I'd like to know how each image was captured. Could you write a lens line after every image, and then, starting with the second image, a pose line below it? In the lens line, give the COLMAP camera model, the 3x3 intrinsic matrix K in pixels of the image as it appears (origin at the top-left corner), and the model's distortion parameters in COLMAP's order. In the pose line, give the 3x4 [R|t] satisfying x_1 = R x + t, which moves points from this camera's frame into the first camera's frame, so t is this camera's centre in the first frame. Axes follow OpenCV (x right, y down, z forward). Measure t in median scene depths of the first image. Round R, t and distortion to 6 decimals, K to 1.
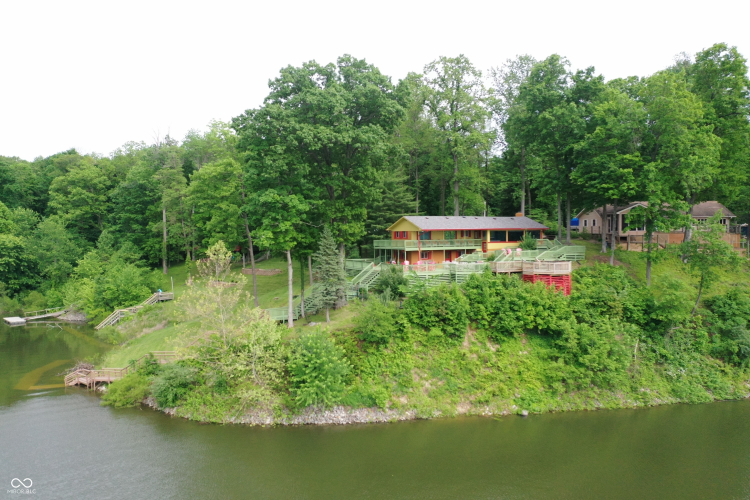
lens RADIAL K [[593.1, 0, 375.0], [0, 593.1, 250.0], [0, 0, 1]] dist [-0.005922, 0.006129]
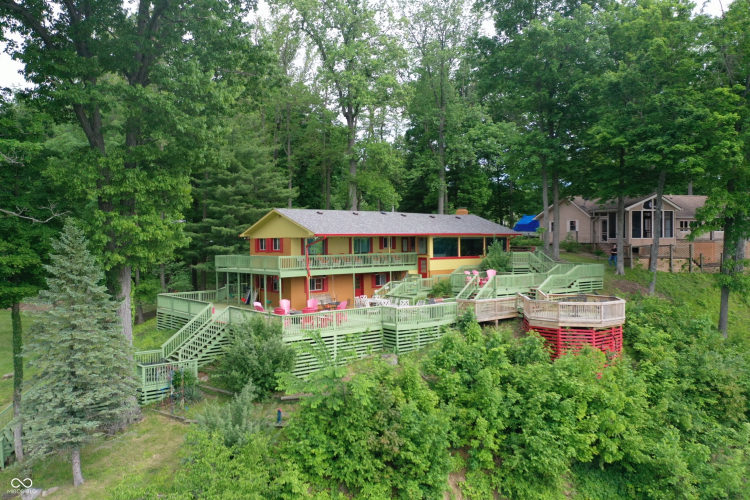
lens RADIAL K [[593.1, 0, 375.0], [0, 593.1, 250.0], [0, 0, 1]] dist [-0.005922, 0.006129]
pose [[0.969905, -0.003747, 0.243453, 0.007650], [0.008384, 0.999803, -0.018011, -0.011571], [-0.243338, 0.019510, 0.969745, 0.490476]]
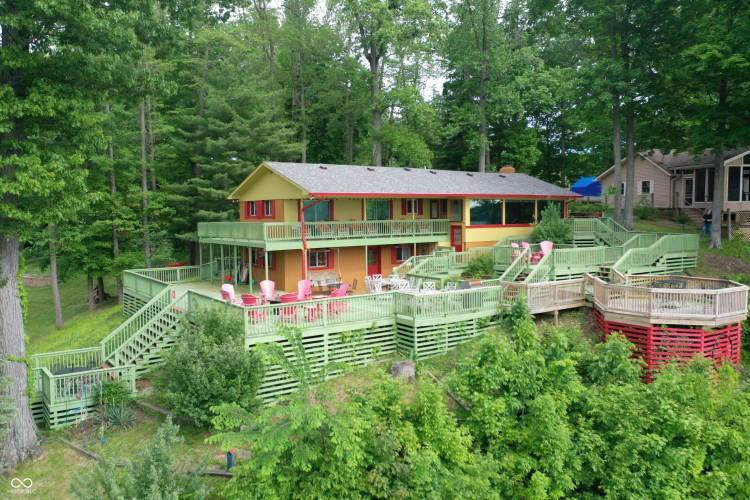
lens RADIAL K [[593.1, 0, 375.0], [0, 593.1, 250.0], [0, 0, 1]] dist [-0.005922, 0.006129]
pose [[0.984298, -0.011673, 0.176128, 0.051507], [0.006431, 0.999520, 0.030305, -0.009715], [-0.176398, -0.028697, 0.983901, 0.603350]]
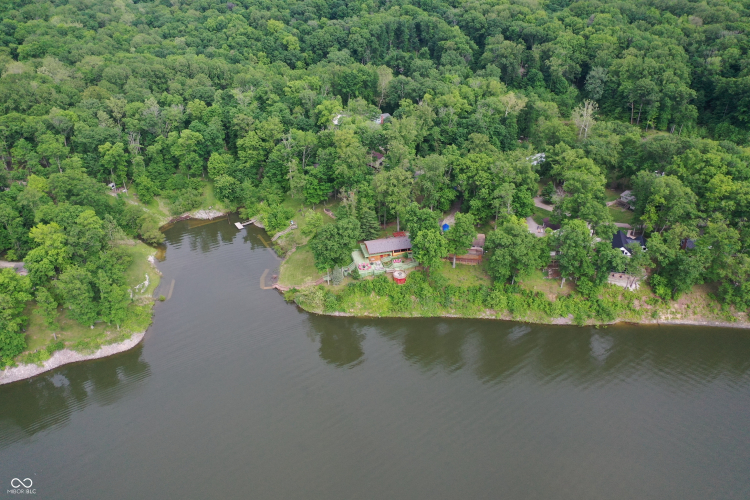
lens RADIAL K [[593.1, 0, 375.0], [0, 593.1, 250.0], [0, 0, 1]] dist [-0.005922, 0.006129]
pose [[0.979867, 0.094413, -0.175919, 0.659317], [0.006056, 0.866661, 0.498860, -1.616096], [0.199561, -0.489882, 0.848641, -1.699750]]
